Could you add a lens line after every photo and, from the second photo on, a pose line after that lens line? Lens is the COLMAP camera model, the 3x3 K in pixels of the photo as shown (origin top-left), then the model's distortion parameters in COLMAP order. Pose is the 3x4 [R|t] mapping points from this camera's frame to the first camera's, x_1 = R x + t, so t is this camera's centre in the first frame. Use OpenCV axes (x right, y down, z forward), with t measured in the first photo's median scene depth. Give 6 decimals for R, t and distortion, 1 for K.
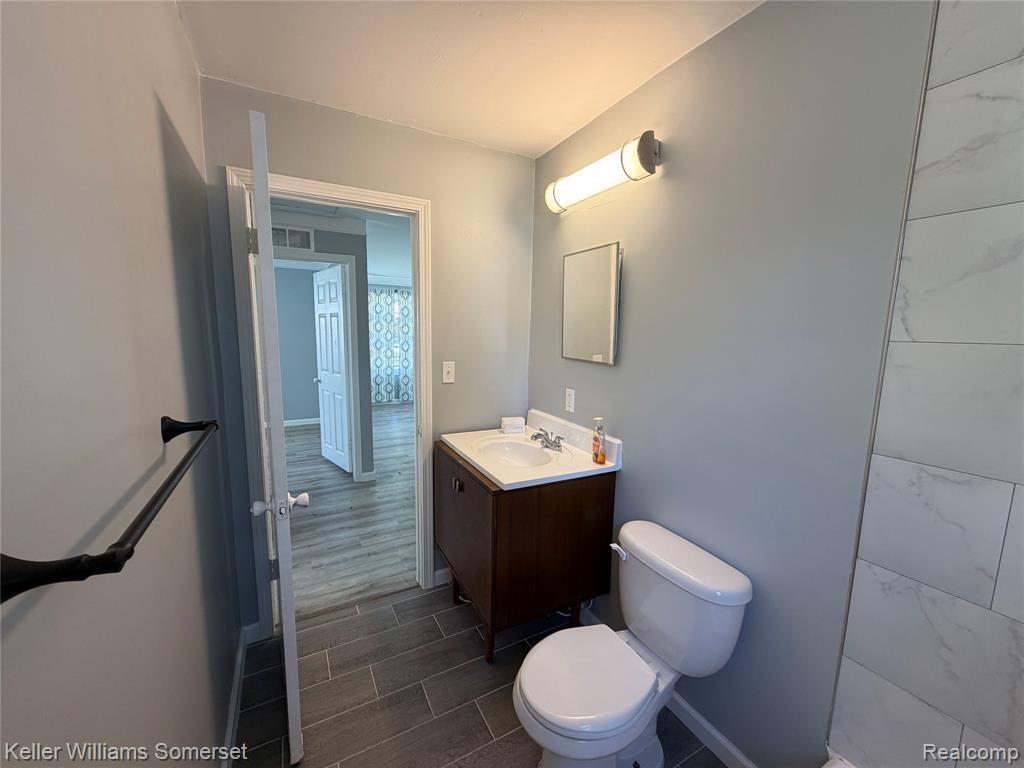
lens RADIAL K [[406.2, 0, 513.5], [0, 406.2, 381.1], [0, 0, 1]] dist [0.010500, 0.000107]
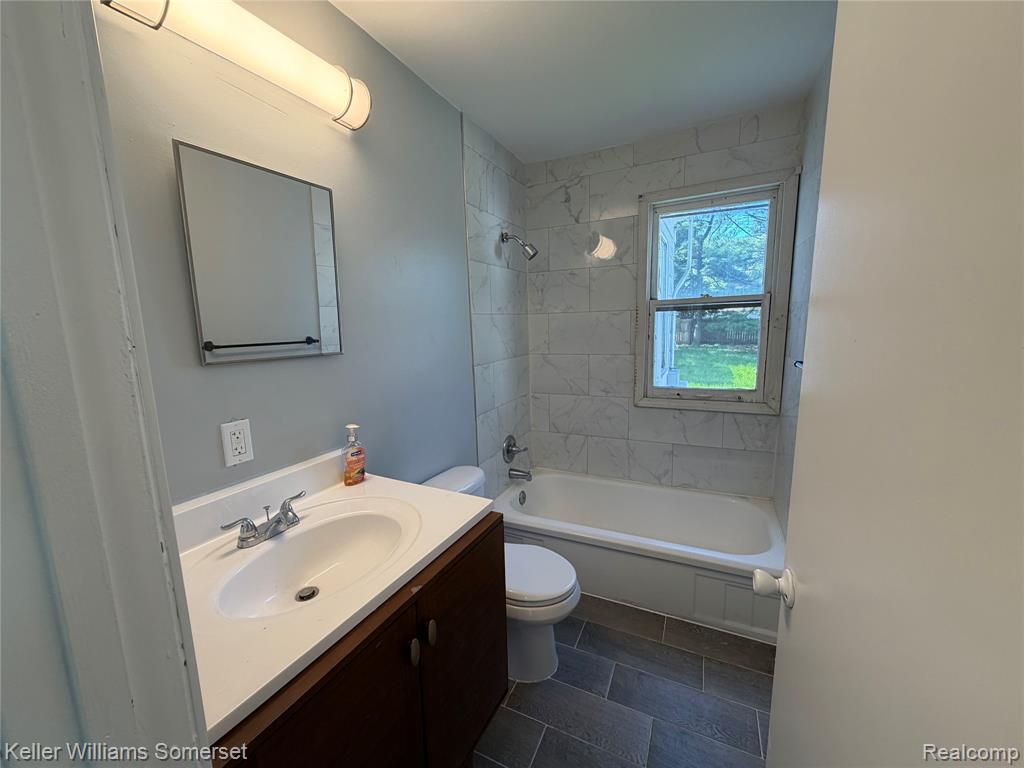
lens RADIAL K [[406.2, 0, 516.5], [0, 406.2, 383.2], [0, 0, 1]] dist [0.010500, 0.000107]
pose [[-0.586933, -0.130094, 0.799115, -0.471341], [0.112220, 0.964407, 0.239426, -0.108930], [-0.801821, 0.230204, -0.551443, 0.978499]]
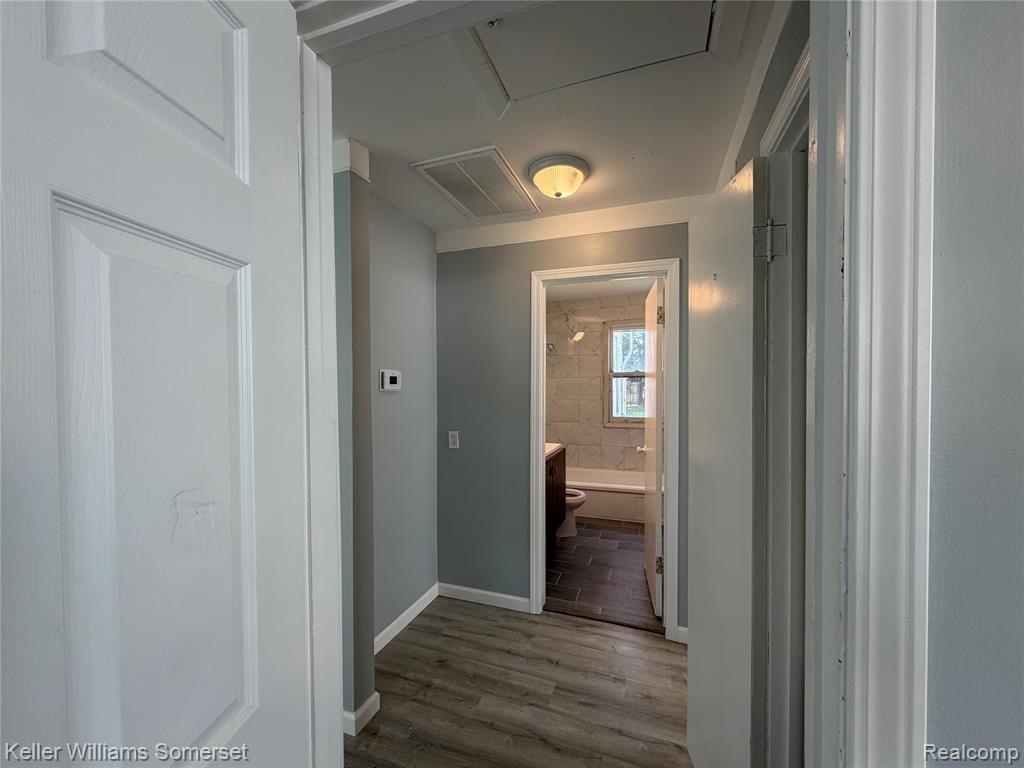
lens RADIAL K [[406.2, 0, 513.1], [0, 406.2, 386.2], [0, 0, 1]] dist [0.010500, 0.000107]
pose [[-0.661306, -0.025624, 0.749678, -1.106891], [0.087424, 0.989973, 0.110955, -0.243142], [-0.745004, 0.138915, -0.652435, 1.908891]]
